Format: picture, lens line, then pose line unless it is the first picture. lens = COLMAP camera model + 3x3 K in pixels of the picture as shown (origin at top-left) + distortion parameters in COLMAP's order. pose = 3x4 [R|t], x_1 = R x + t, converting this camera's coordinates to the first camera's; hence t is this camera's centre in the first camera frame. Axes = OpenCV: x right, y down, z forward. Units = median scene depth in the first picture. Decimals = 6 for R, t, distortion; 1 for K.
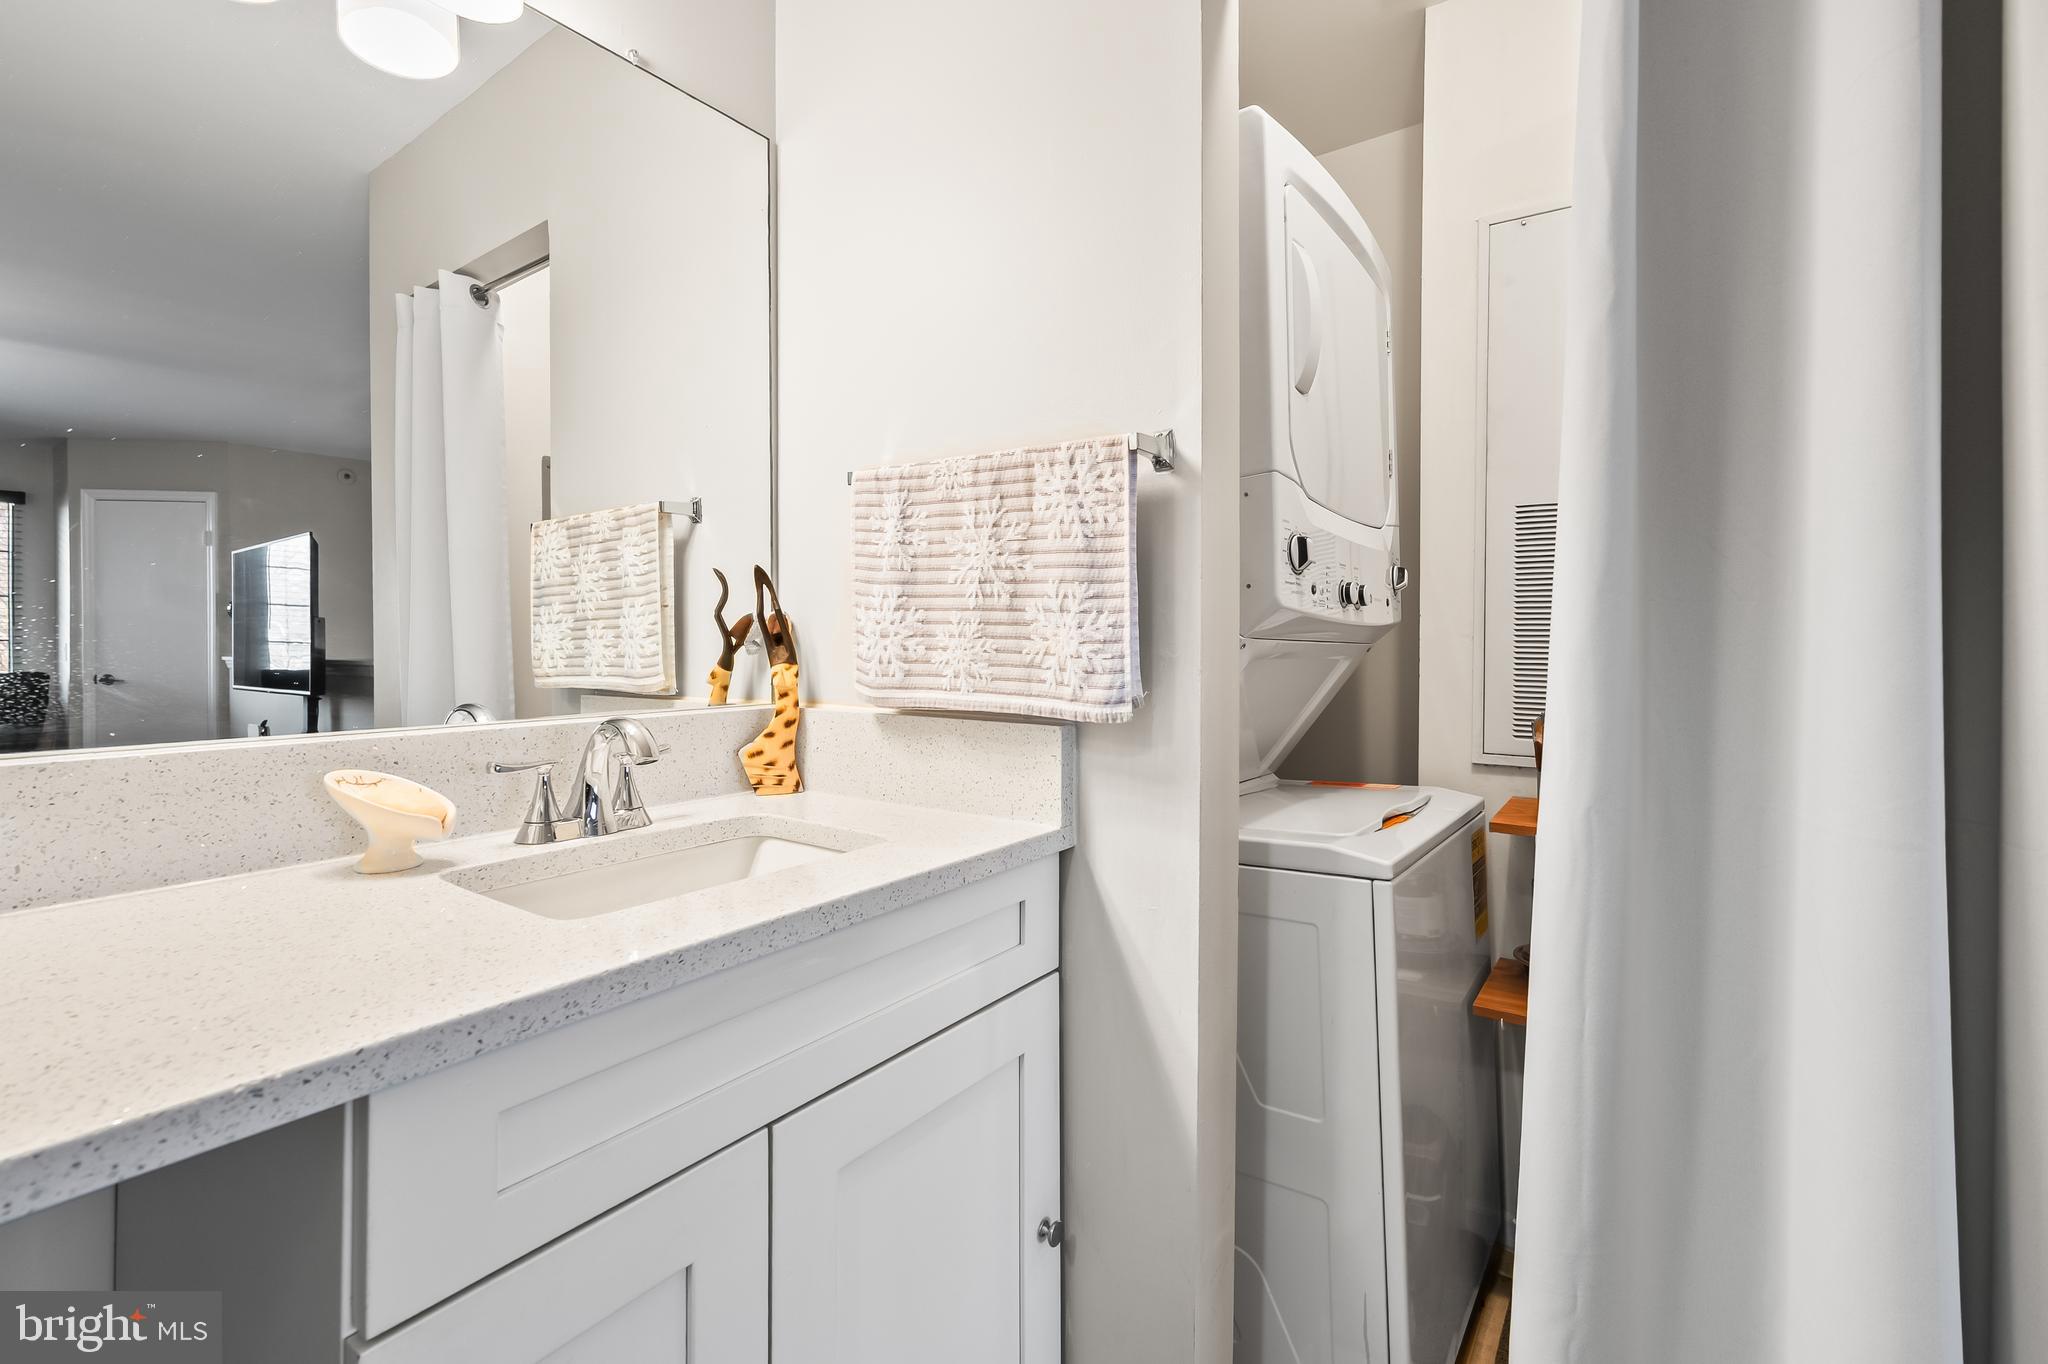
lens RADIAL K [[896.9, 0, 1025.4], [0, 896.9, 643.8], [0, 0, 1]] dist [0.000775, 0.000183]
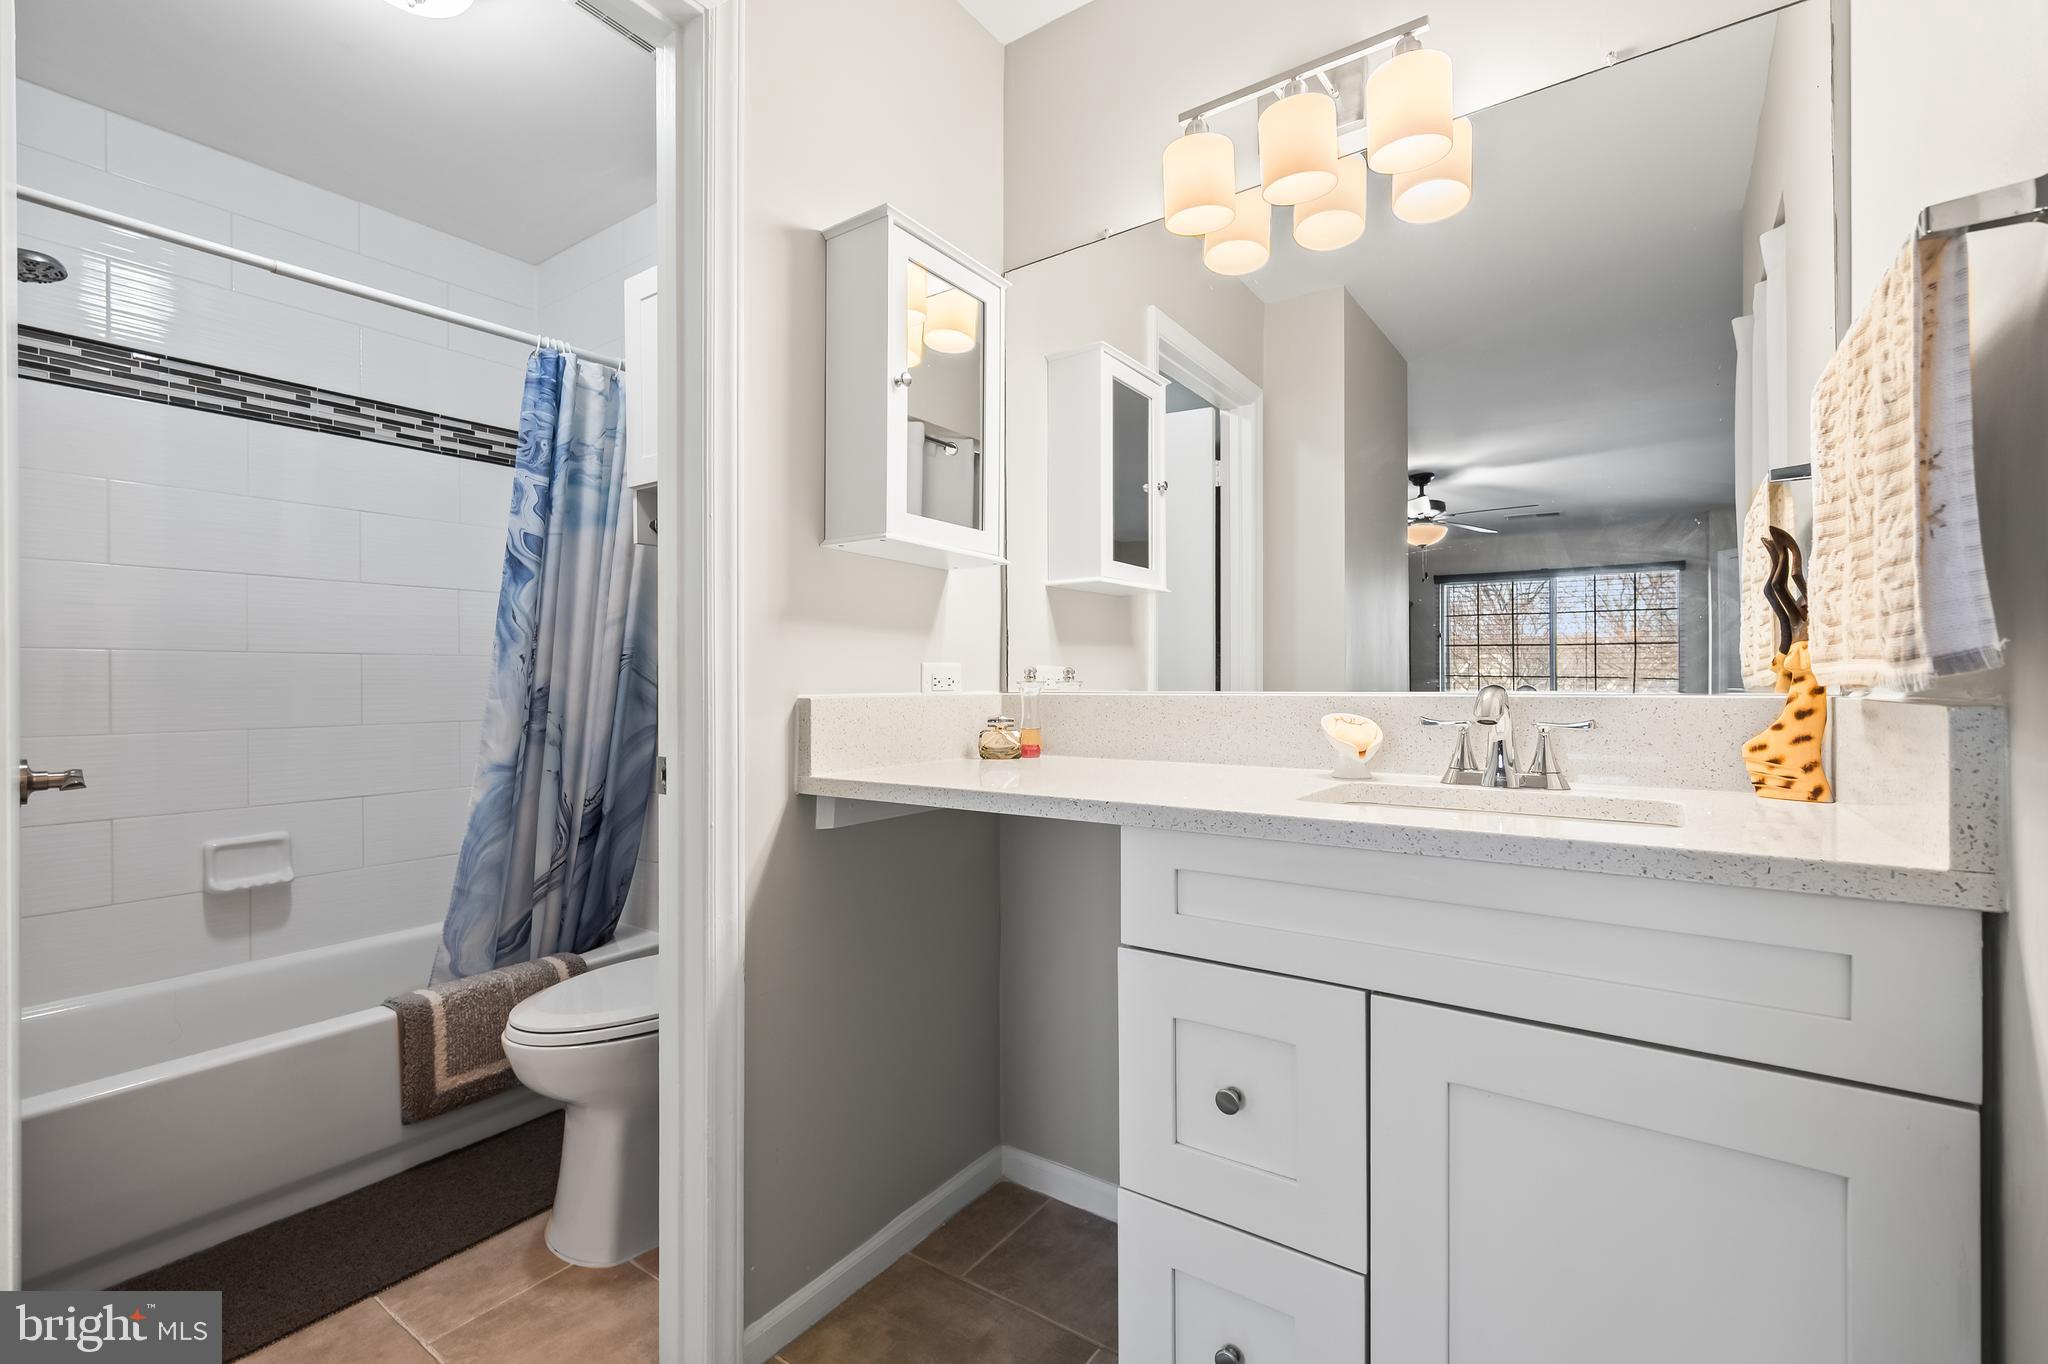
lens RADIAL K [[877.5, 0, 1024.0], [0, 877.5, 682.0], [0, 0, 1]] dist [0.000797, 0.000114]
pose [[0.011410, -0.004516, -0.999925, 0.528839], [-0.000614, 0.999990, -0.004524, 0.064356], [0.999935, 0.000666, 0.011407, 0.290781]]
